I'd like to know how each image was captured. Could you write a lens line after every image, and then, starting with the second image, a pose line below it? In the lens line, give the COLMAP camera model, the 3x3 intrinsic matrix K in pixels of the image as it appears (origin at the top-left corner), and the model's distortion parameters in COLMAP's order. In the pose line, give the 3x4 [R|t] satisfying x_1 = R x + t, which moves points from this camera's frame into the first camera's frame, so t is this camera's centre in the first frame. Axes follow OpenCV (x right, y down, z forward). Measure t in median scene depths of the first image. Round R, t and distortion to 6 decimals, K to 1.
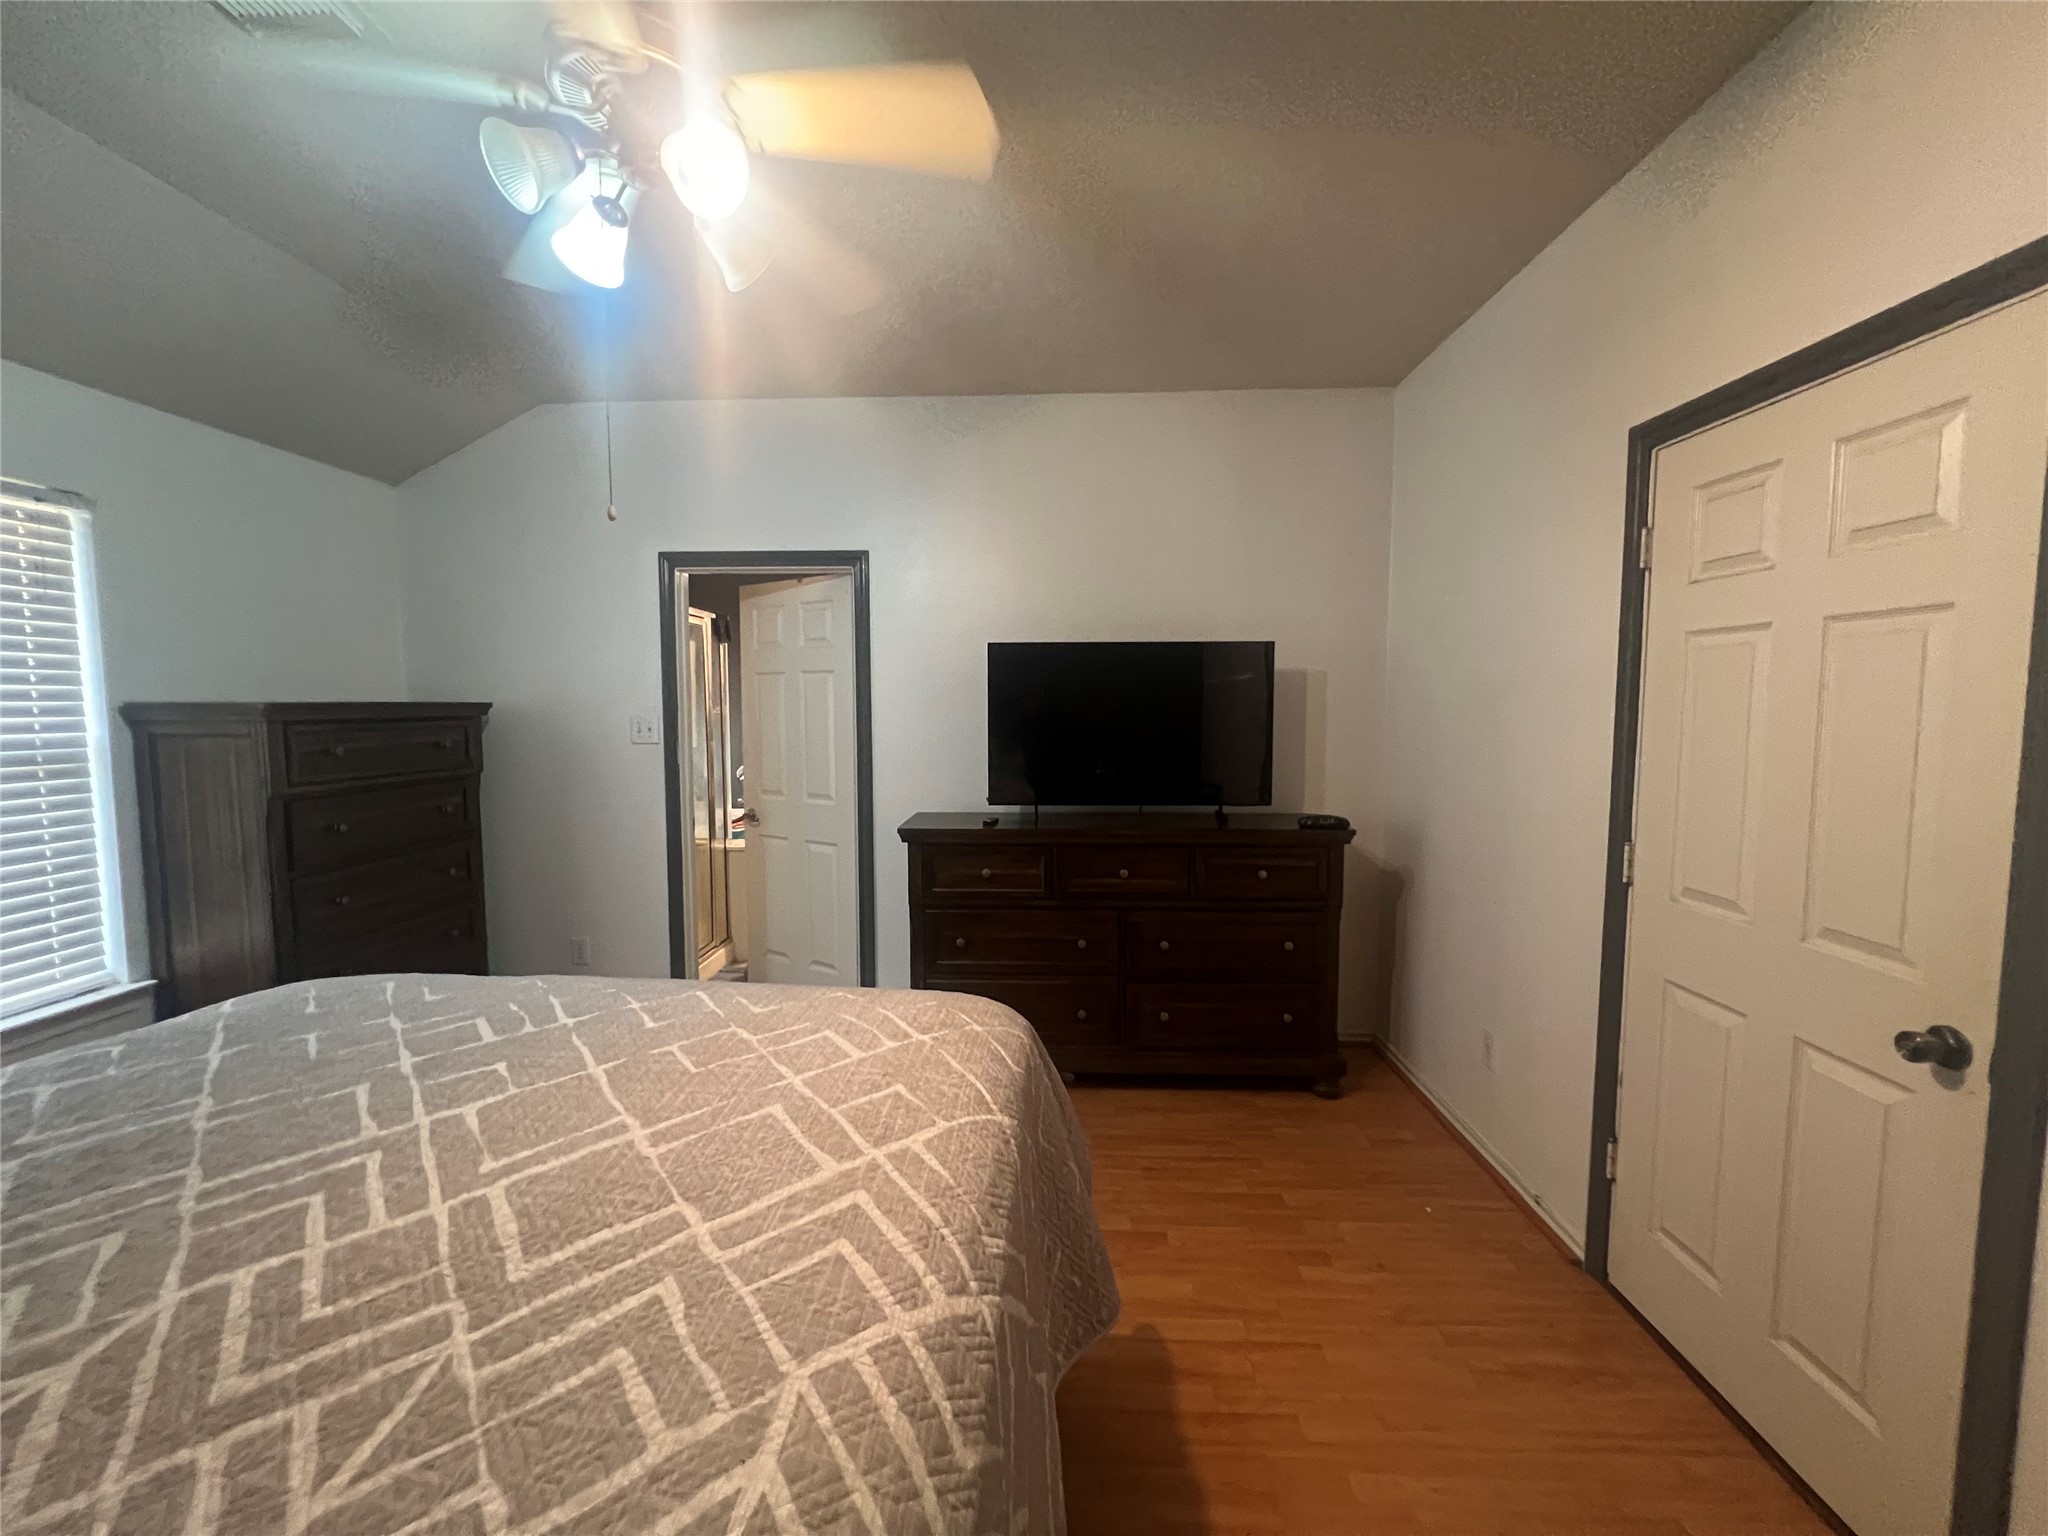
lens RADIAL K [[806.8, 0, 1006.9], [0, 806.8, 756.9], [0, 0, 1]] dist [0.001681, 0.000380]
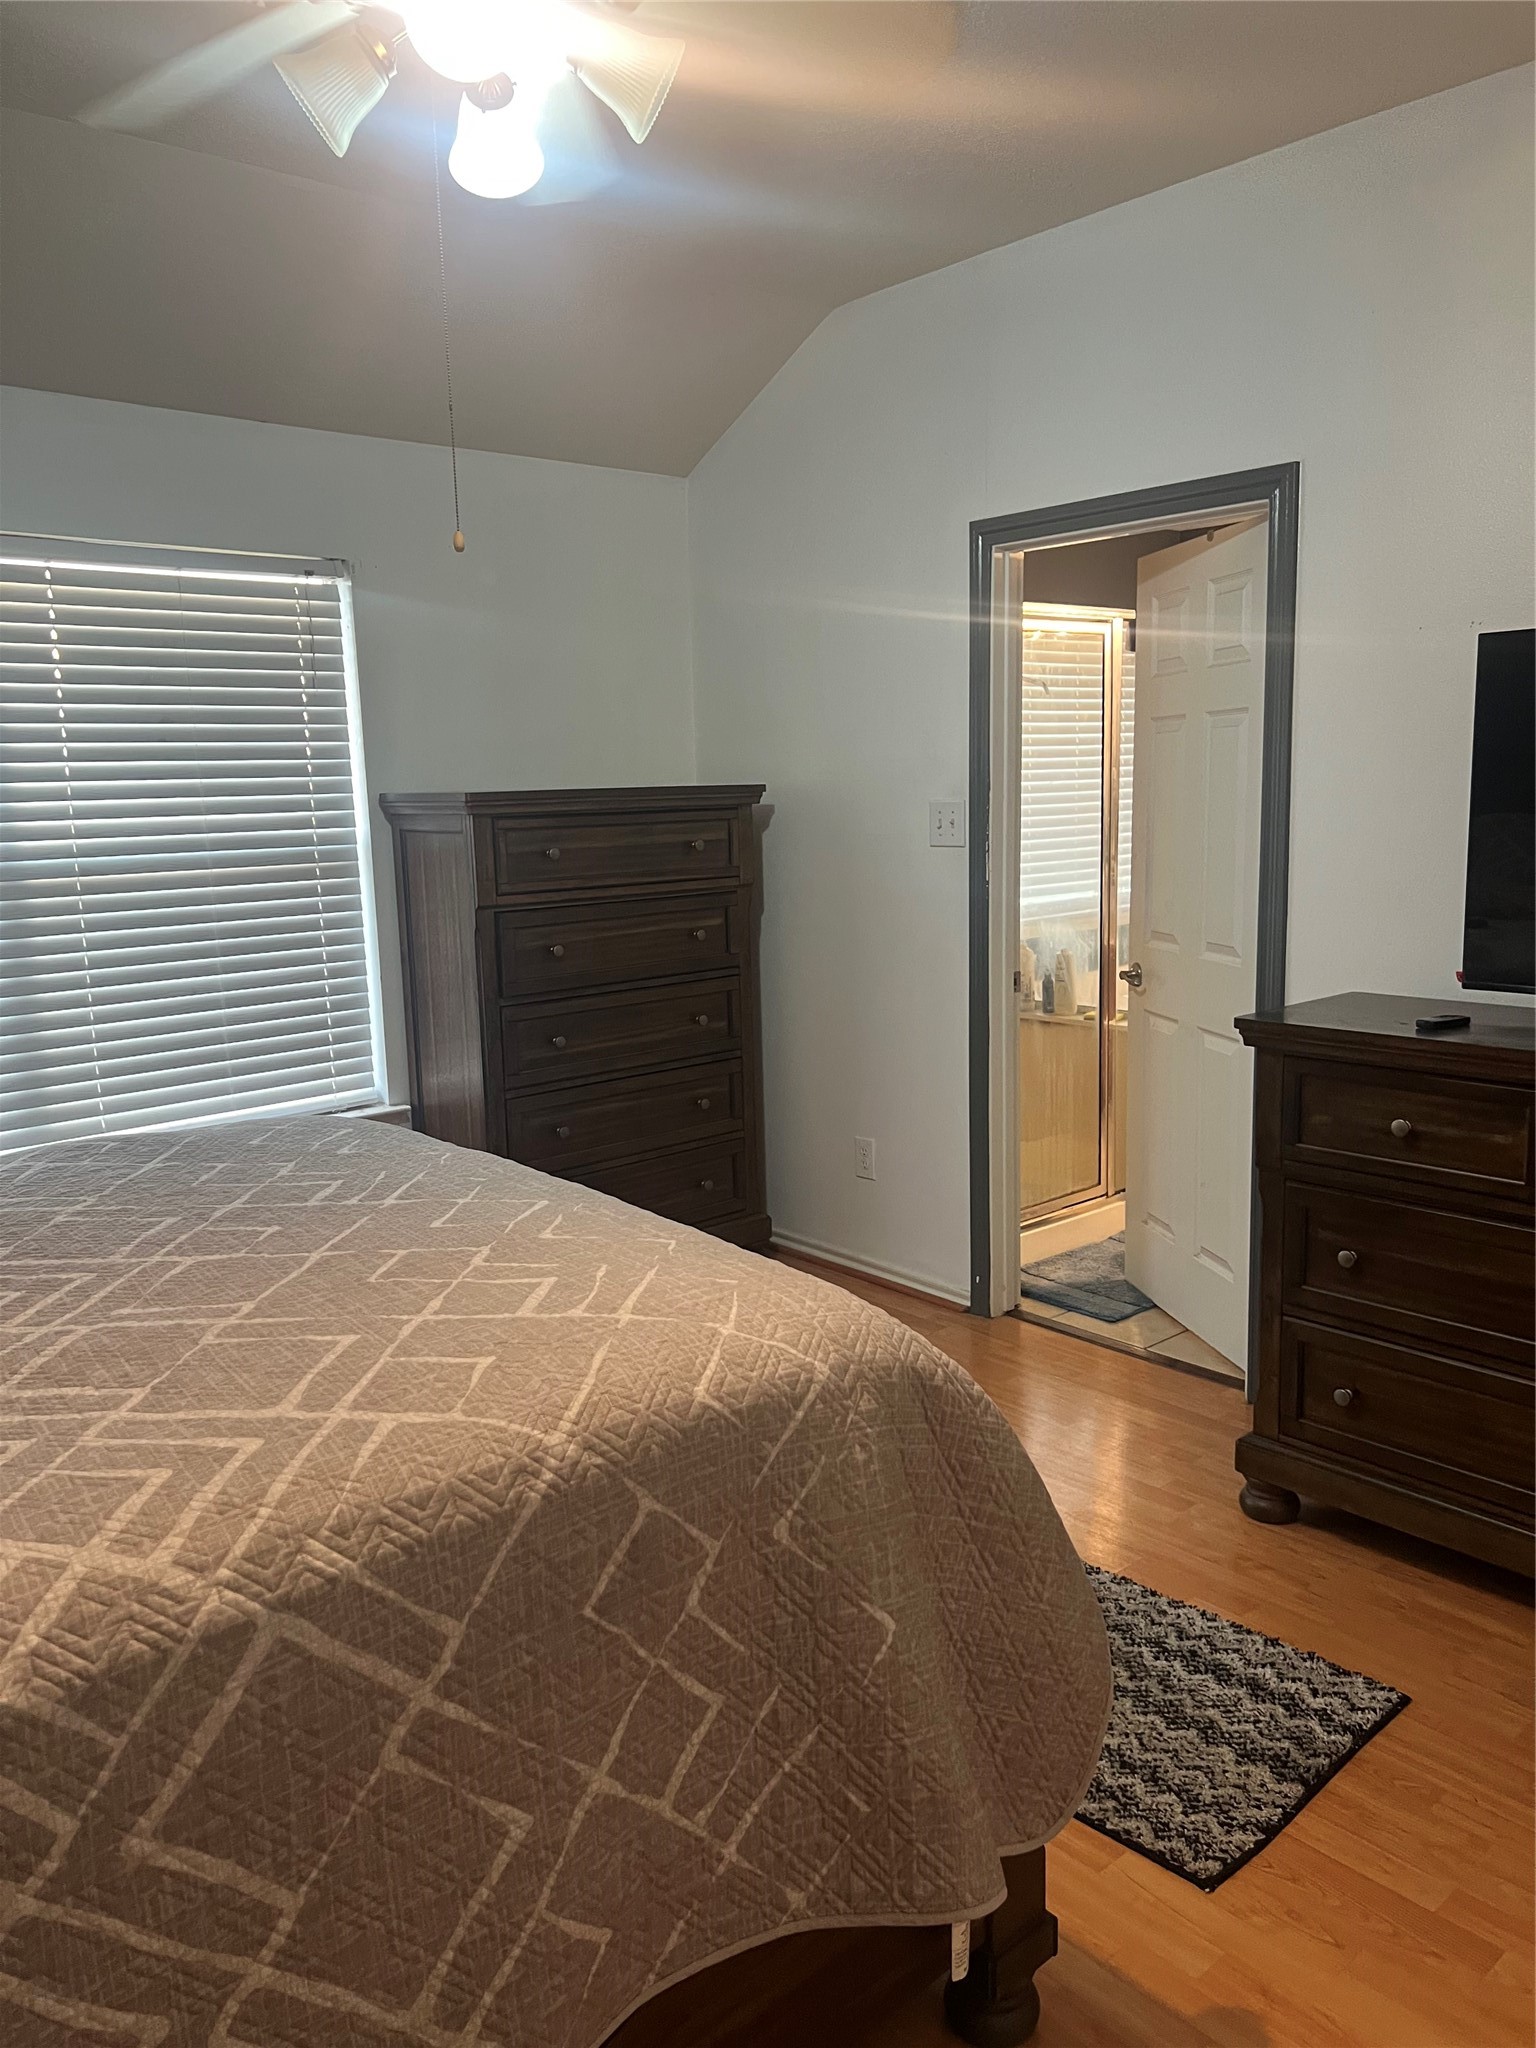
lens RADIAL K [[1506.6, 0, 769.0], [0, 1506.6, 1033.2], [0, 0, 1]] dist [0.029097, -0.032788]
pose [[0.703183, 0.100495, -0.703871, 0.866819], [-0.021195, 0.992484, 0.120528, -0.032998], [0.710693, -0.069834, 0.700027, 0.257974]]
